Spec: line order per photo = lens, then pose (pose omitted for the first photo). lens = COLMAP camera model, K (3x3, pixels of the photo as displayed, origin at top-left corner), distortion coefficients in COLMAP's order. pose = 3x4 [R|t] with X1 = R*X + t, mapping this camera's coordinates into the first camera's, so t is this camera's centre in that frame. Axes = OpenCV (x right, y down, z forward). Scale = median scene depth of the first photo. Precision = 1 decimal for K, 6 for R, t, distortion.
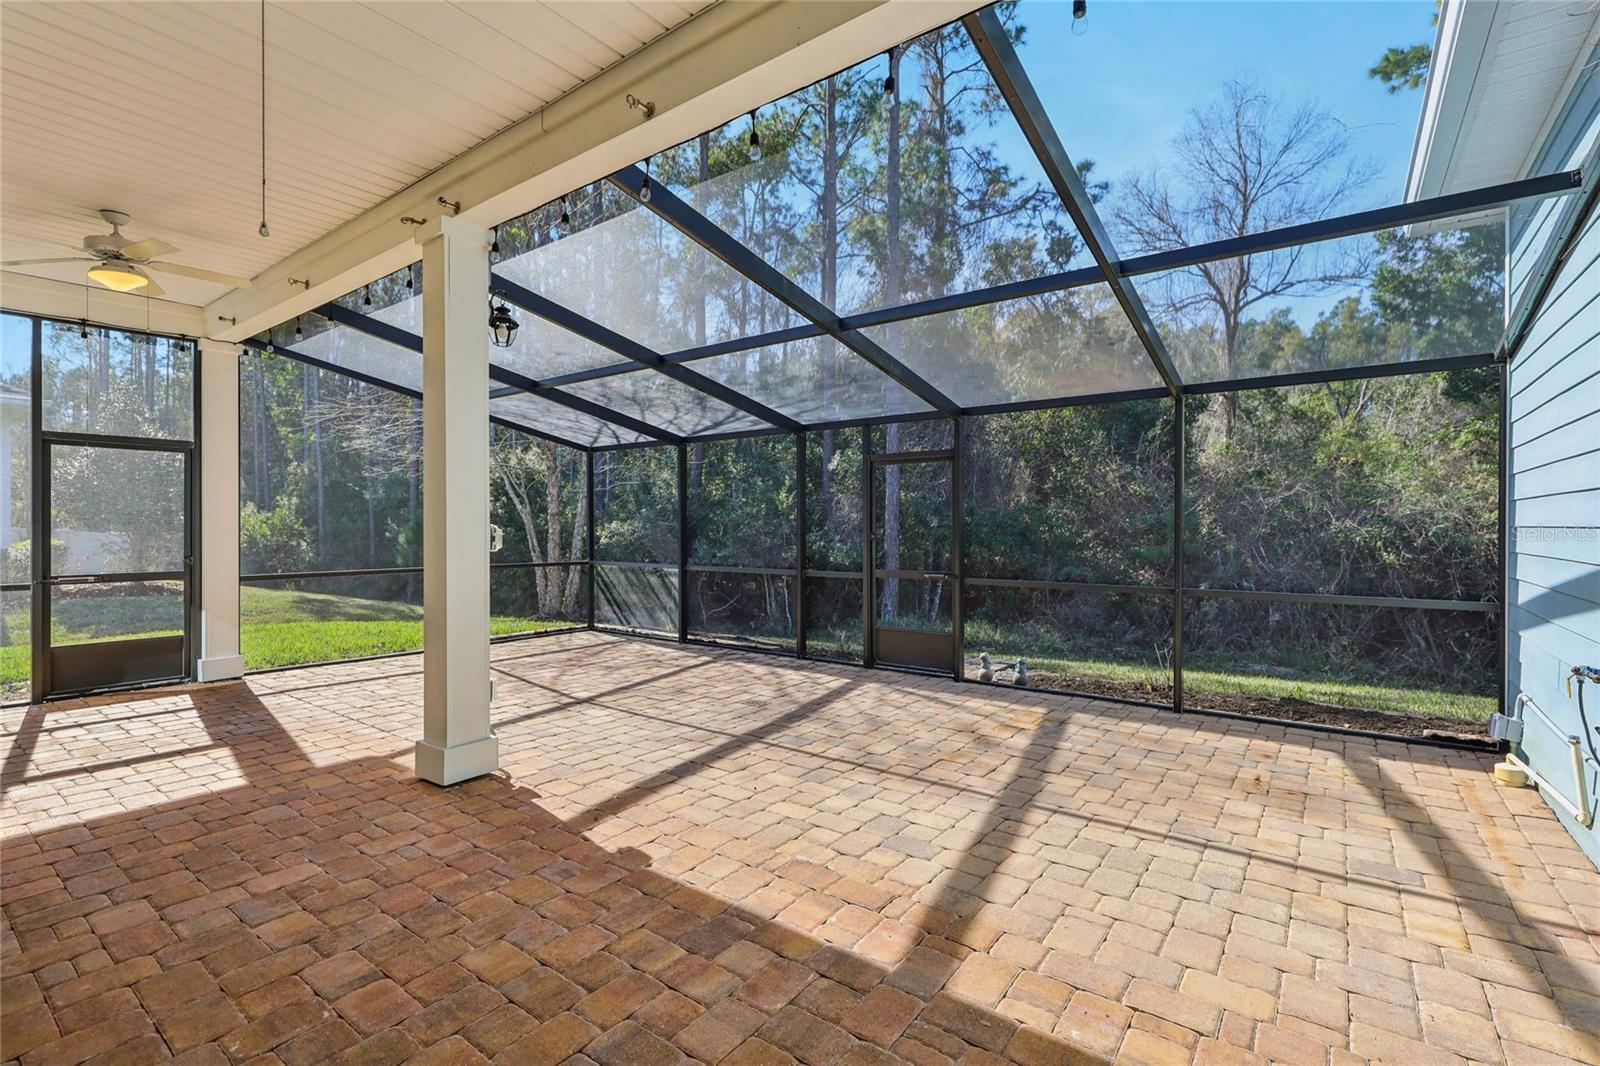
lens RADIAL K [[724.0, 0, 795.6], [0, 724.0, 523.4], [0, 0, 1]] dist [0.001365, 0.000080]
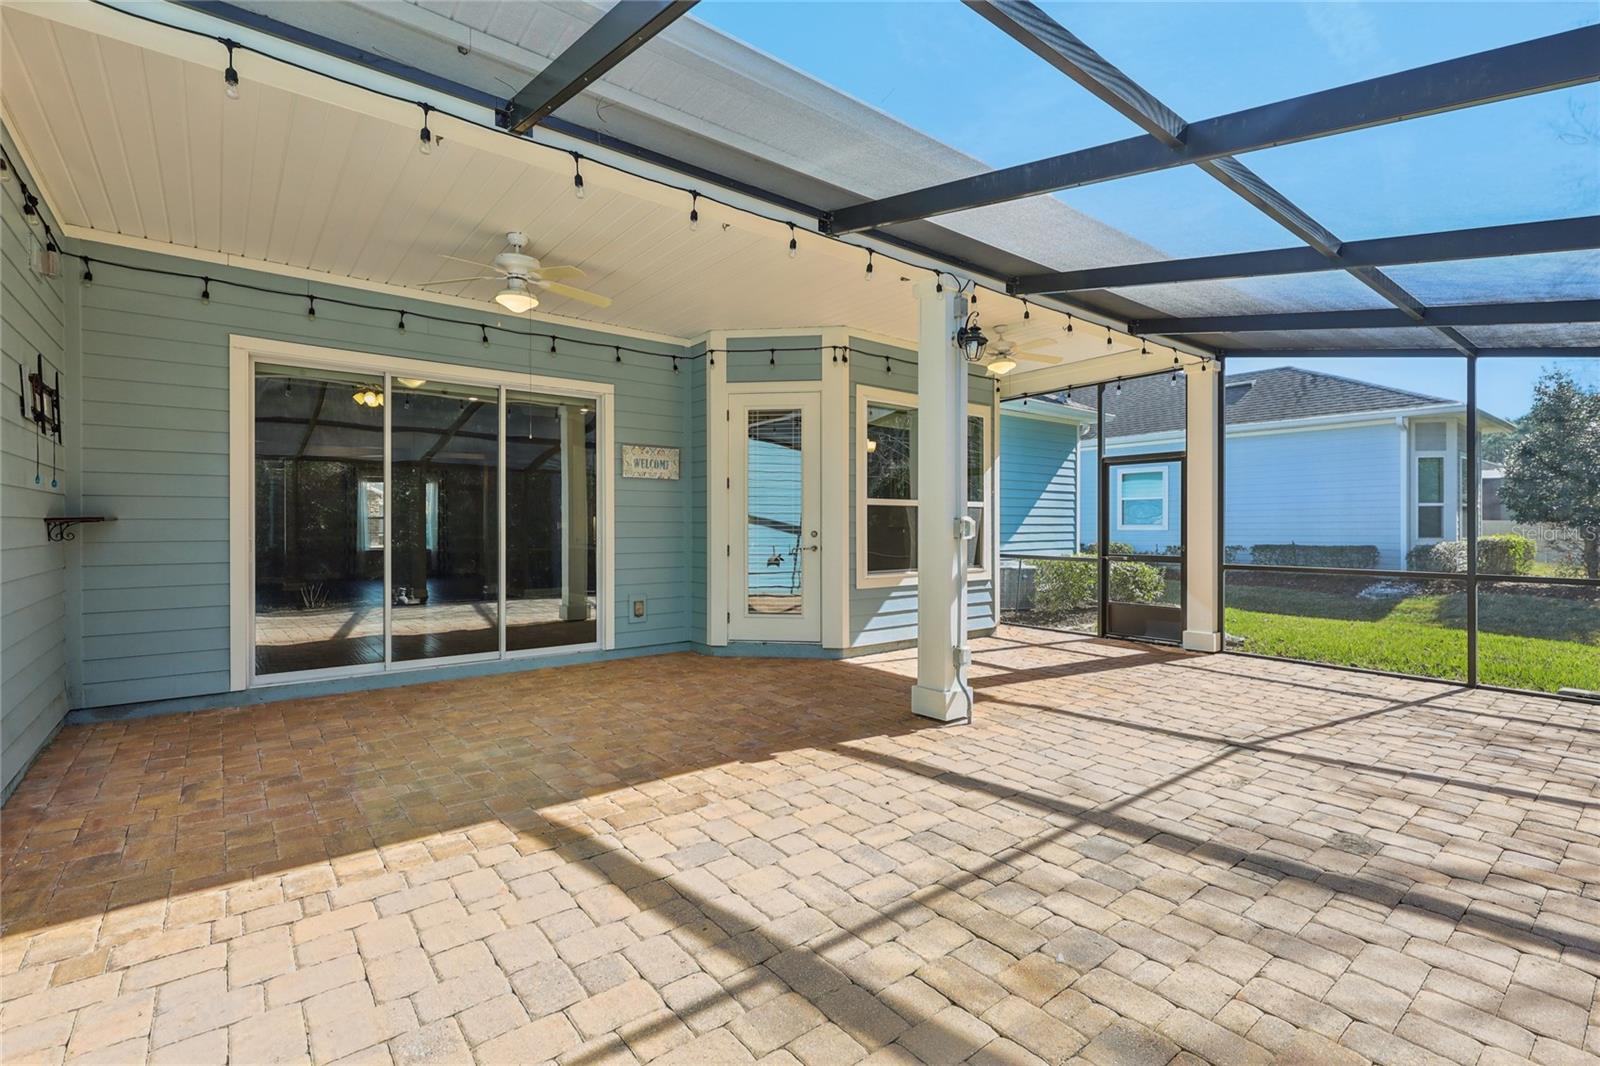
lens RADIAL K [[724.0, 0, 795.6], [0, 724.0, 523.4], [0, 0, 1]] dist [0.001365, 0.000080]
pose [[-0.252866, -0.003197, -0.967496, 0.807108], [0.004861, 0.999978, -0.004575, 0.017573], [0.967489, -0.005860, -0.252845, 1.058745]]
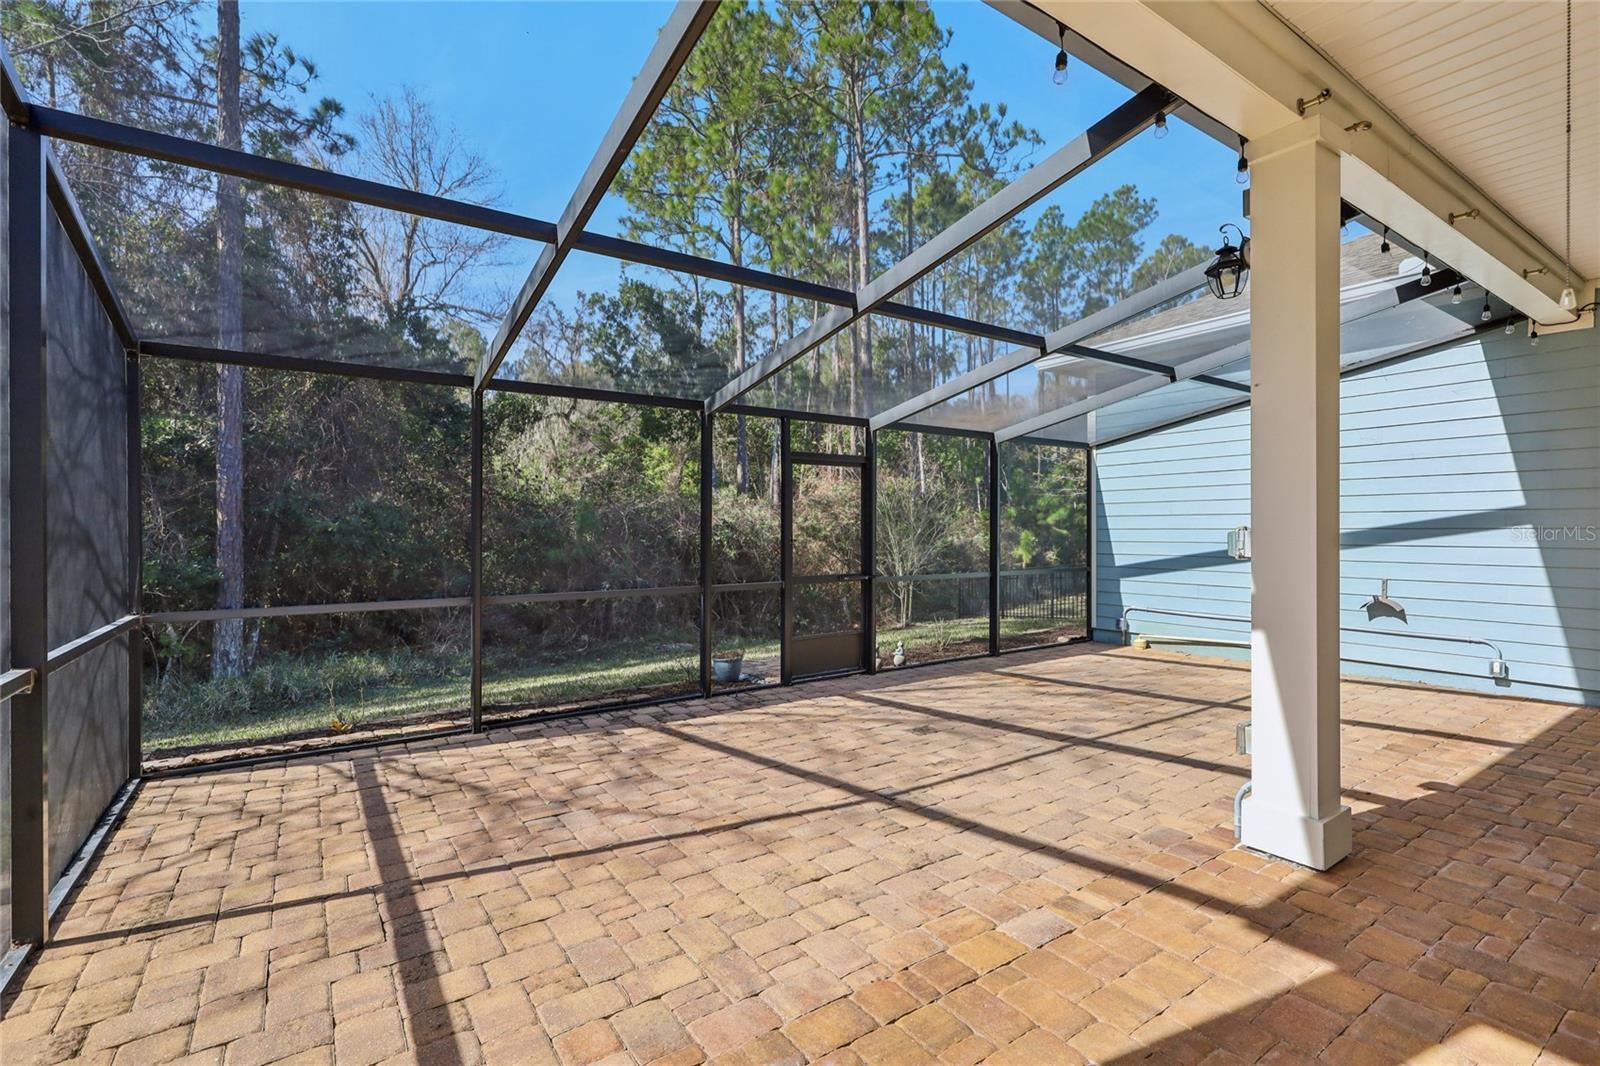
lens RADIAL K [[706.4, 0, 834.2], [0, 706.4, 532.9], [0, 0, 1]] dist [-0.000615, 0.000028]
pose [[0.310879, -0.001004, 0.950449, -1.290697], [-0.002212, 0.999996, 0.001779, 0.014005], [-0.950447, -0.002656, 0.310876, 1.208156]]
